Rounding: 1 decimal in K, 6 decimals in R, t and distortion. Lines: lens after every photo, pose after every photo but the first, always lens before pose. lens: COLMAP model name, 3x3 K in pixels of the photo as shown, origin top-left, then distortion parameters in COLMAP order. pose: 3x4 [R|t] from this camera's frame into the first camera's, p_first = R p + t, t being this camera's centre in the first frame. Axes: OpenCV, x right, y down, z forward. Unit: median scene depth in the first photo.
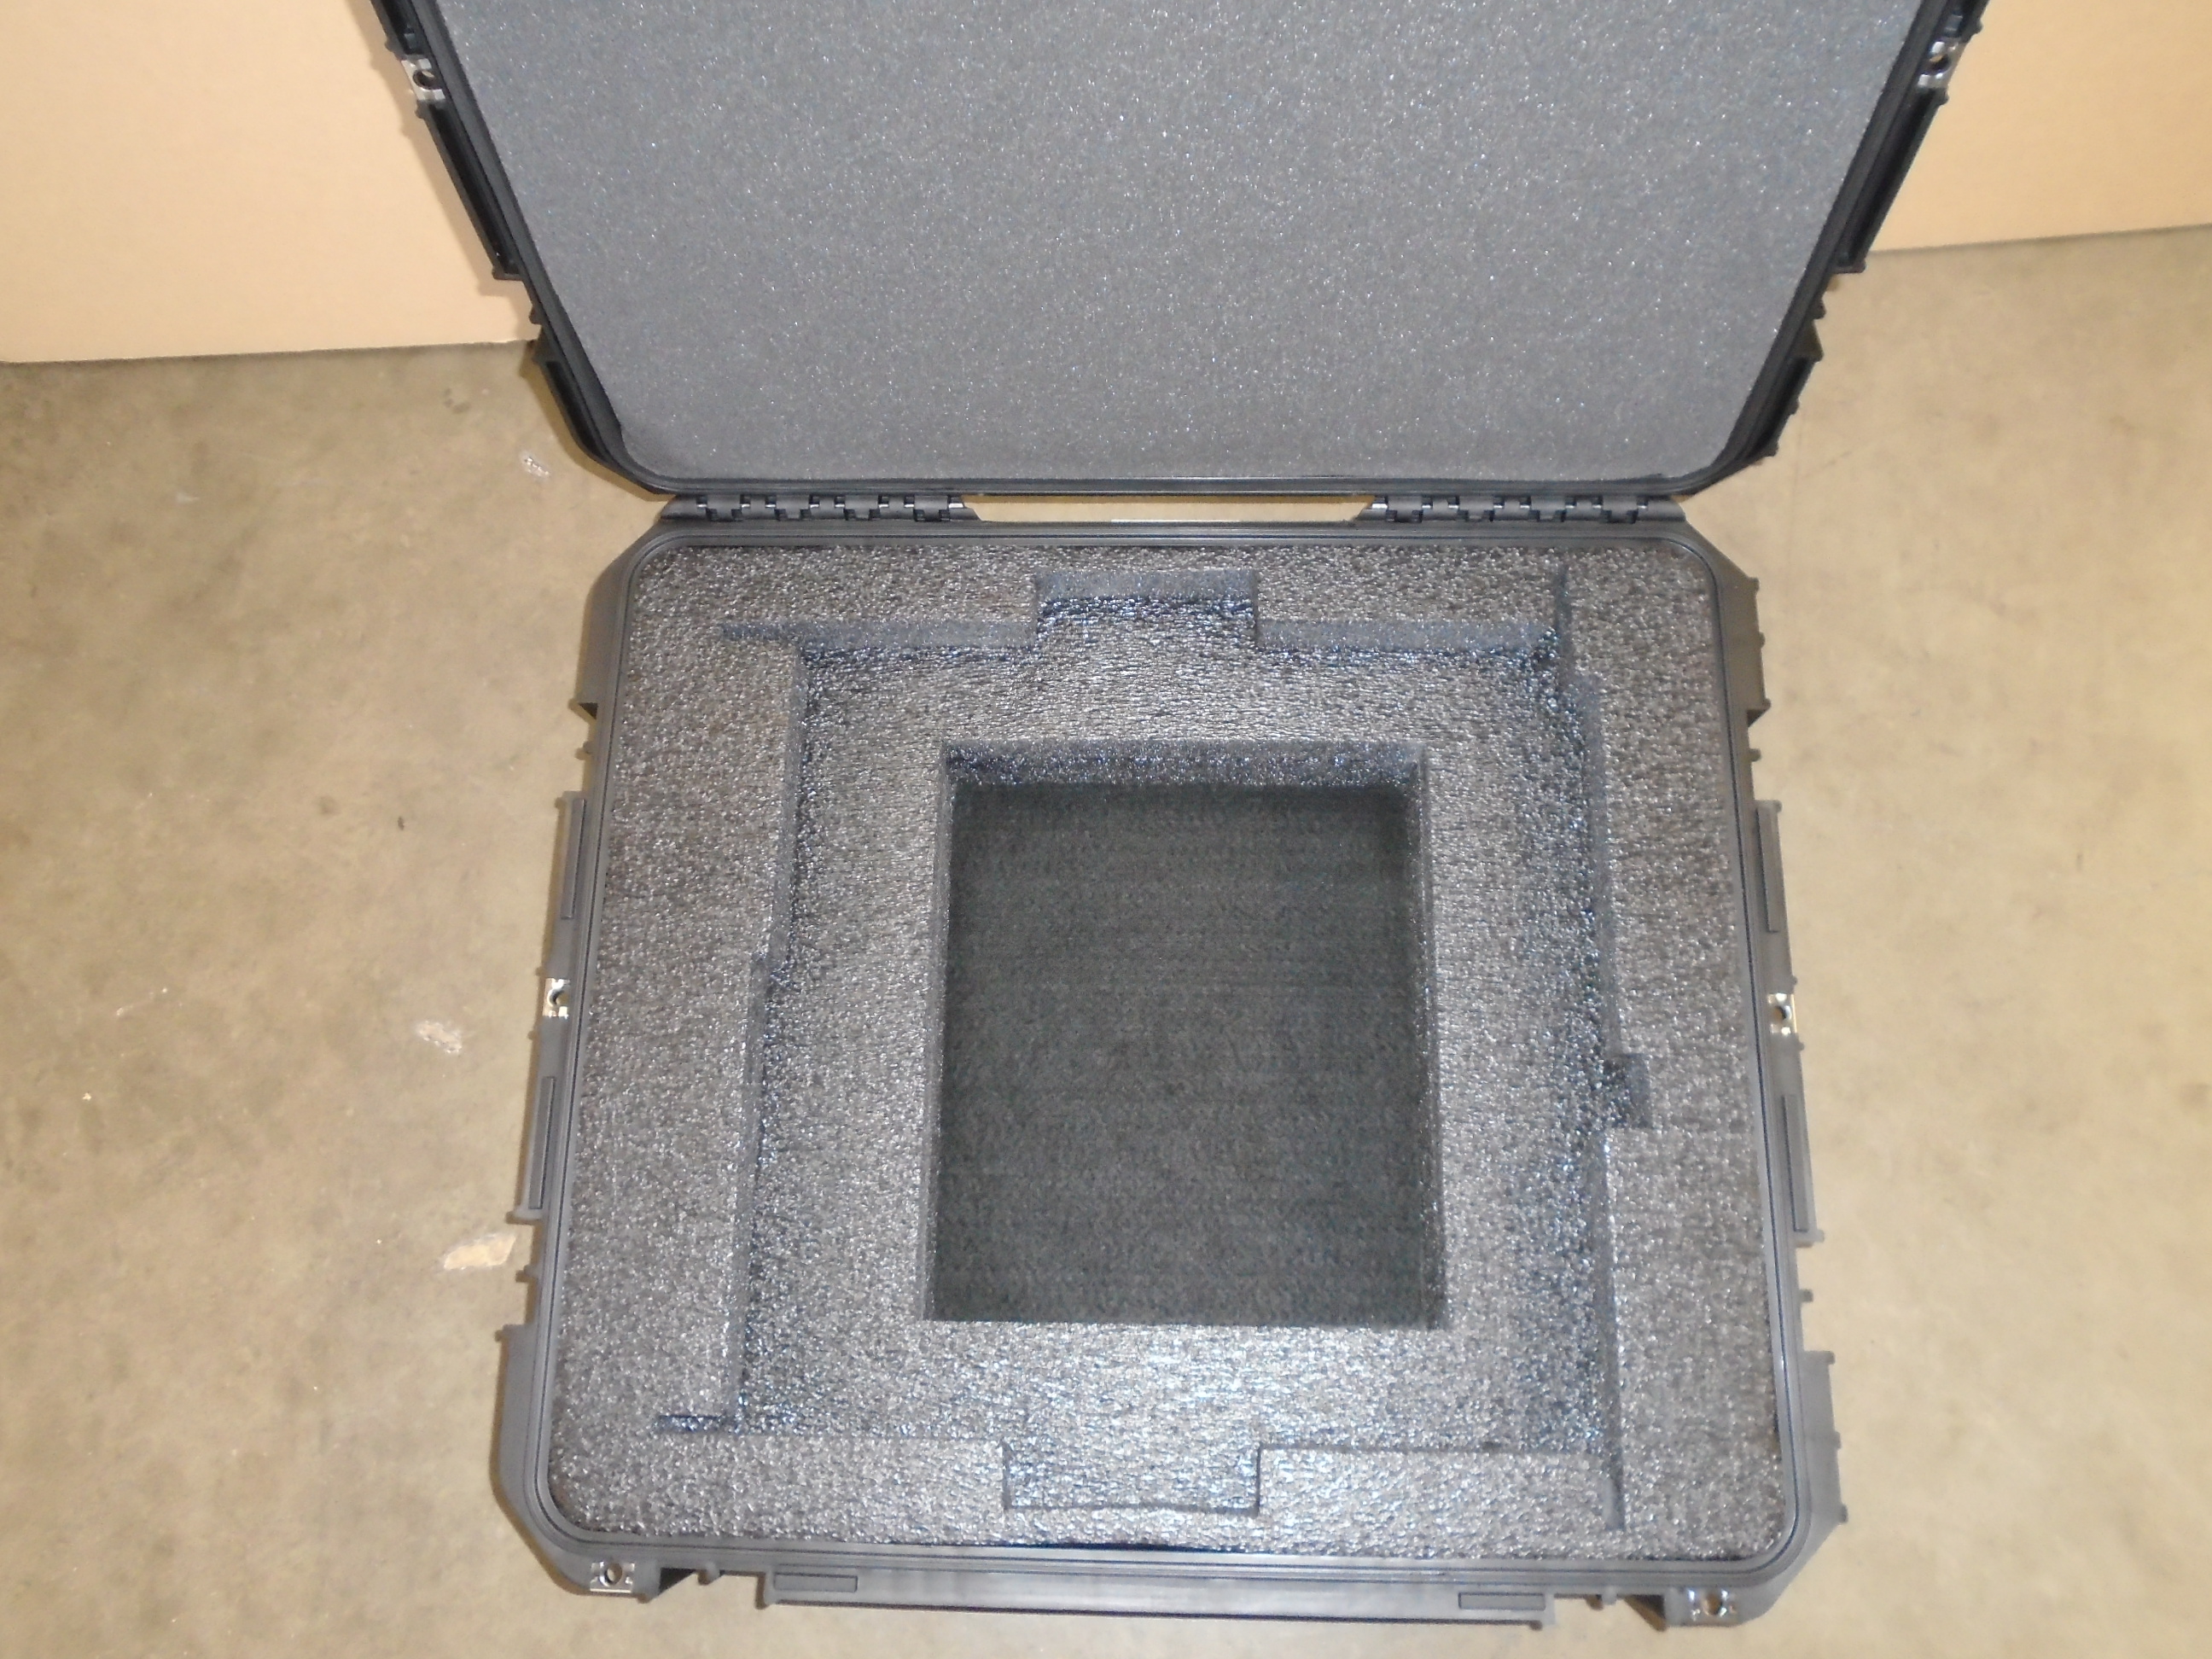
lens RADIAL K [[1716.5, 0, 1100.3], [0, 1716.5, 828.9], [0, 0, 1]] dist [-0.010887, 0.005648]
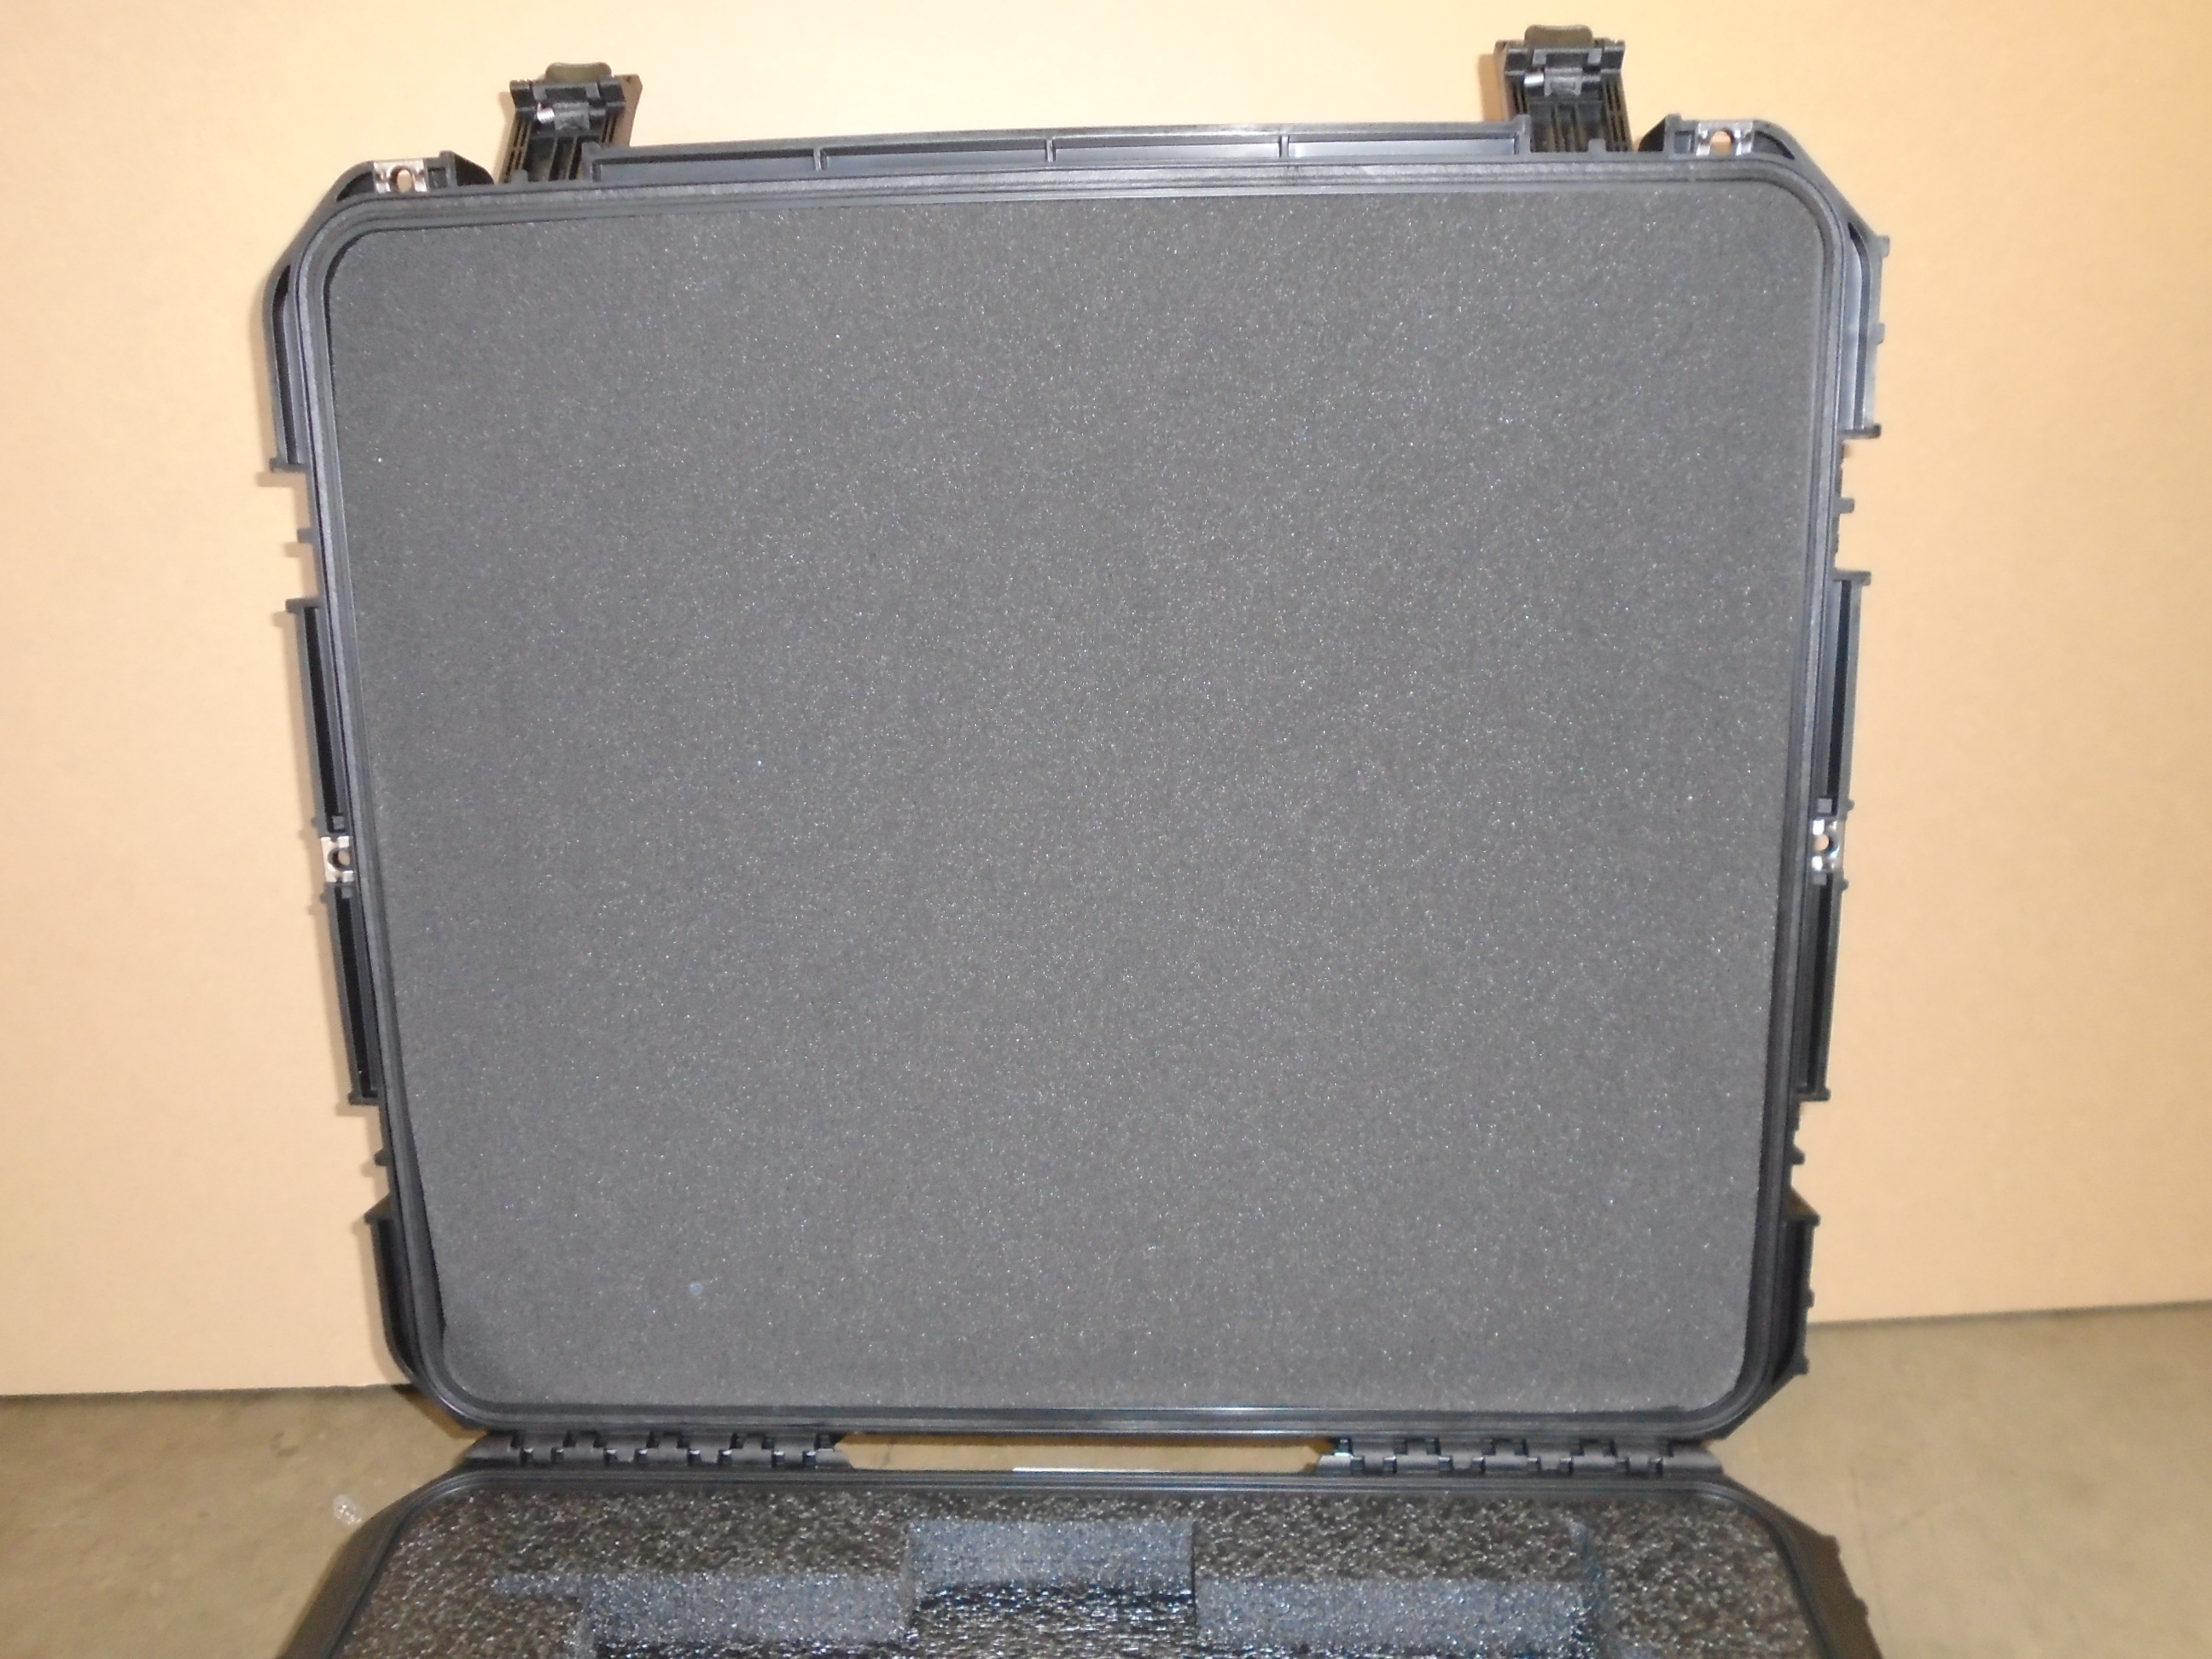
lens RADIAL K [[1716.5, 0, 1095.8], [0, 1716.5, 813.7], [0, 0, 1]] dist [-0.010887, 0.005648]
pose [[0.999736, 0.013018, -0.018943, 0.055176], [-0.022857, 0.649904, -0.759673, 0.226606], [0.002422, 0.759905, 0.650030, 0.231022]]
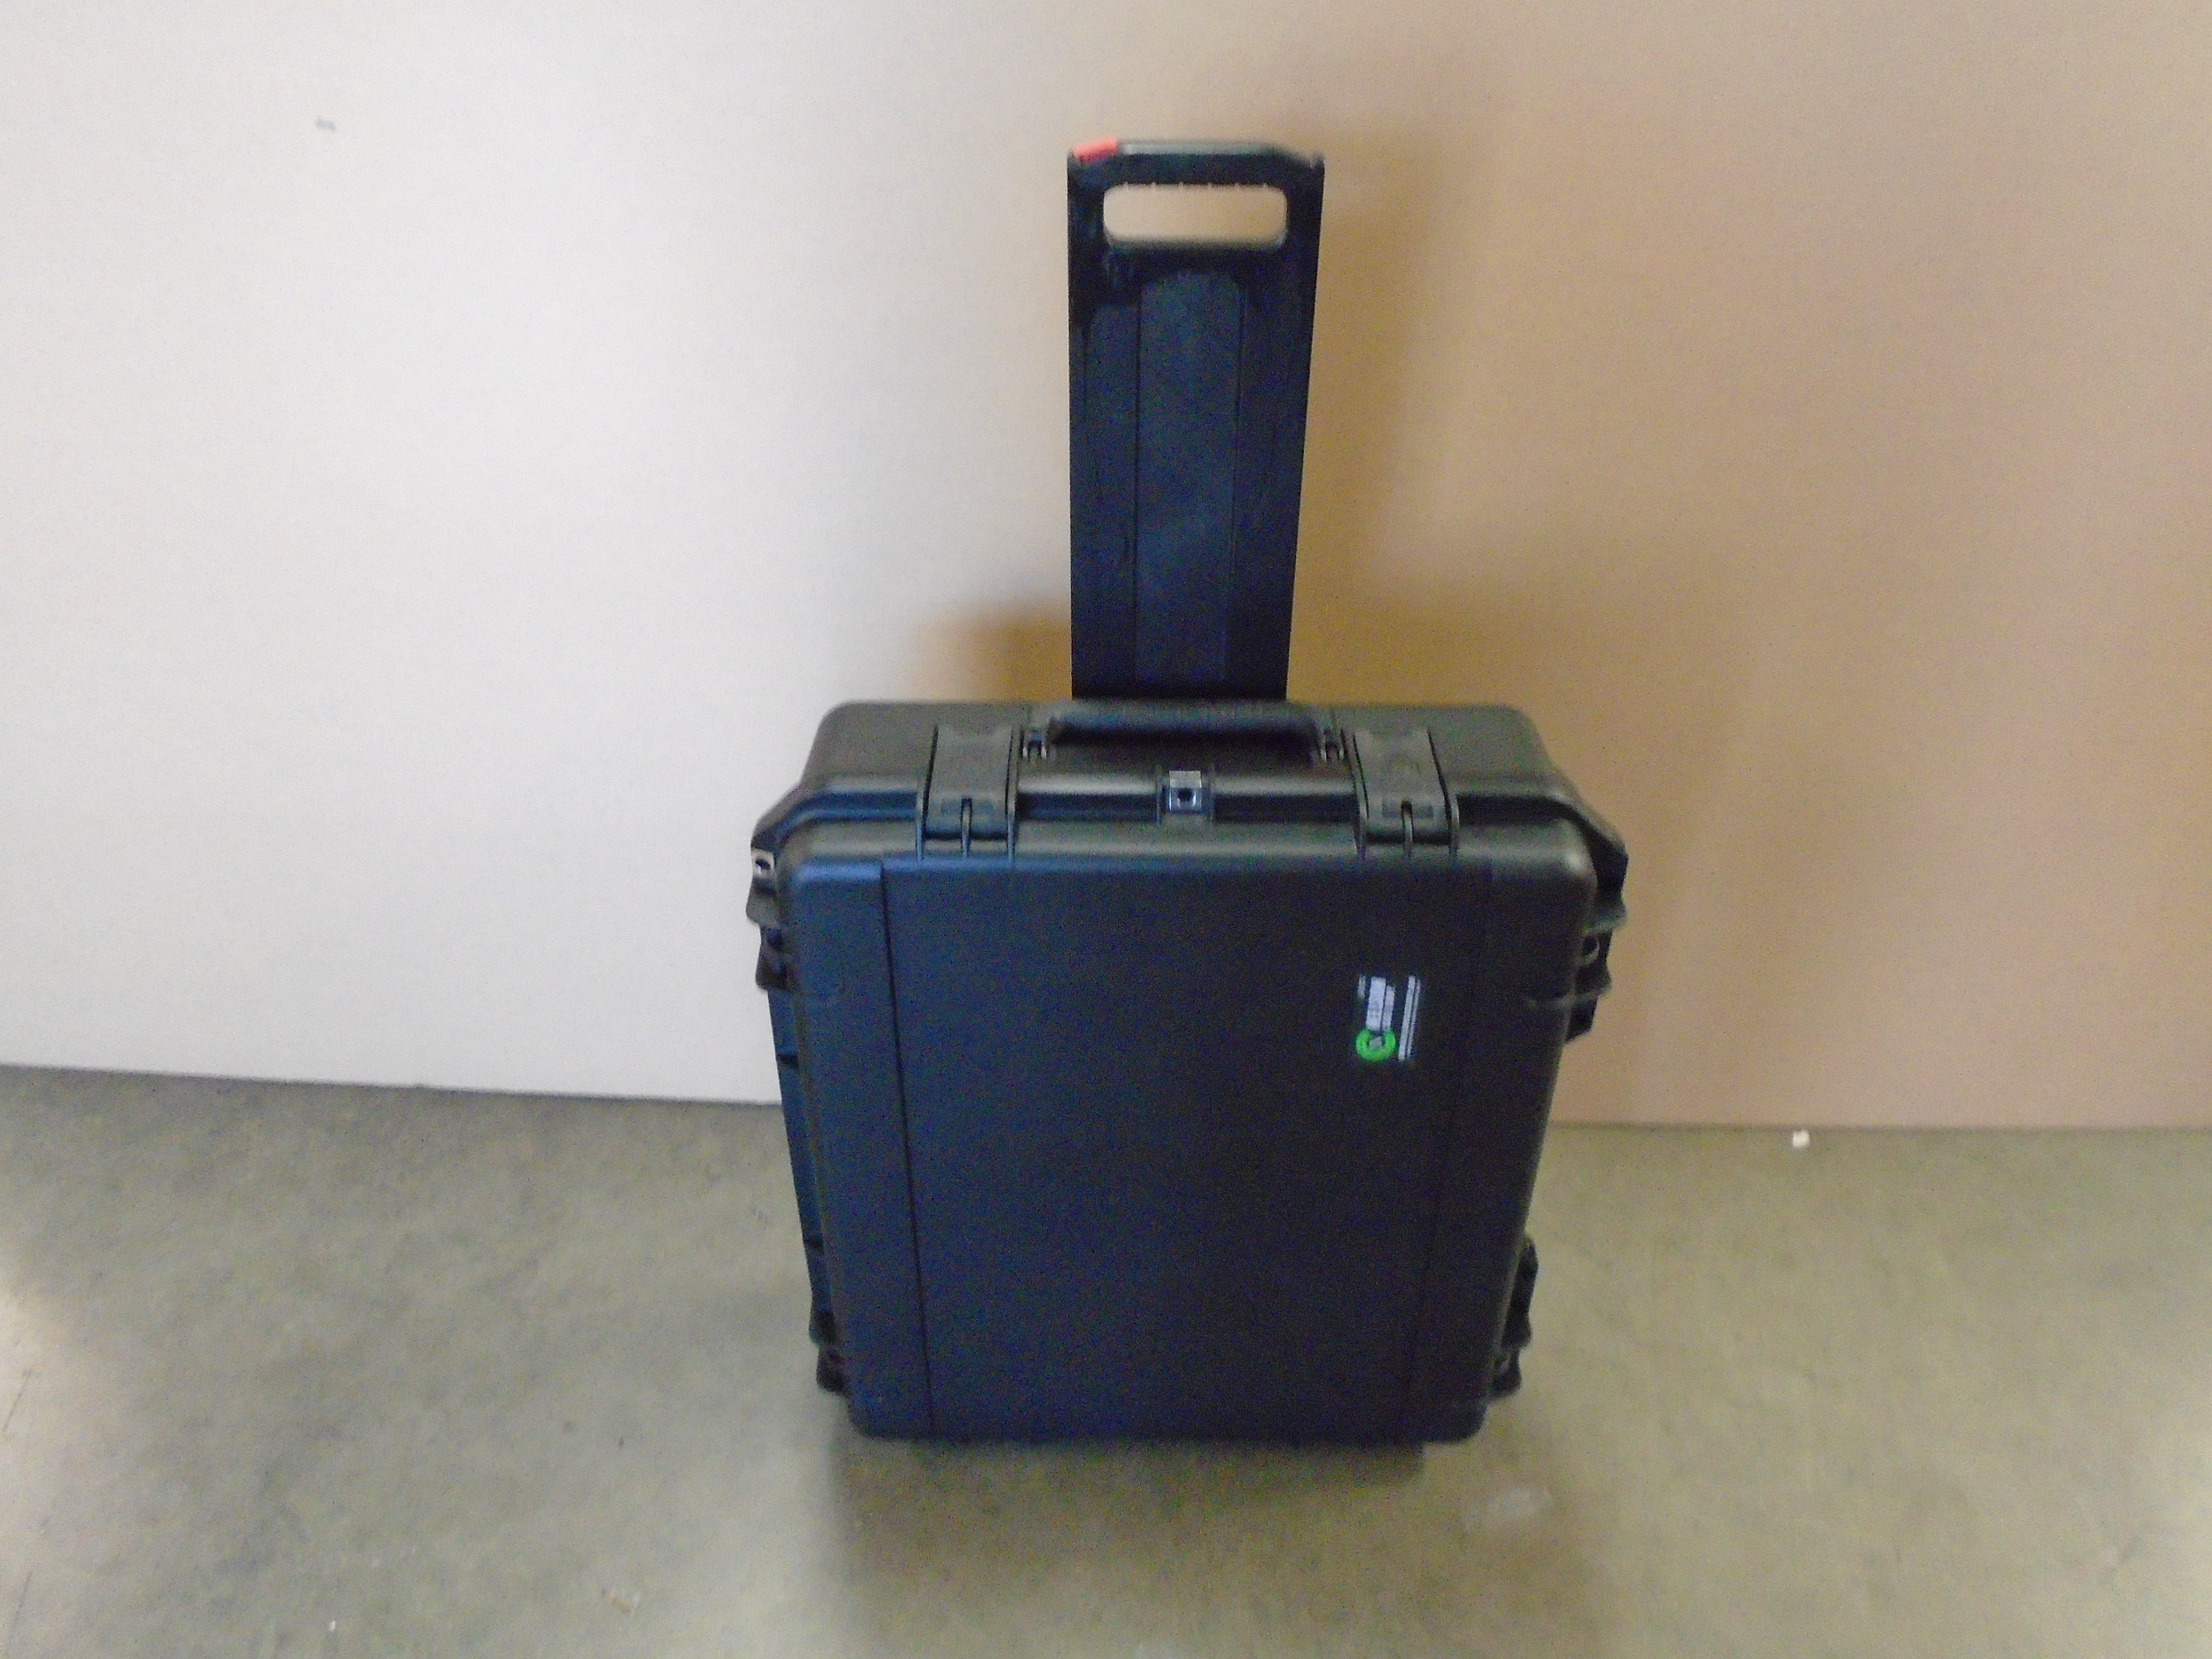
lens RADIAL K [[1716.5, 0, 1098.0], [0, 1716.5, 822.6], [0, 0, 1]] dist [-0.010887, 0.005648]
pose [[0.997190, 0.068707, -0.029865, -0.037968], [-0.072671, 0.790248, -0.608462, 0.436459], [-0.018204, 0.608923, 0.793021, -0.382659]]
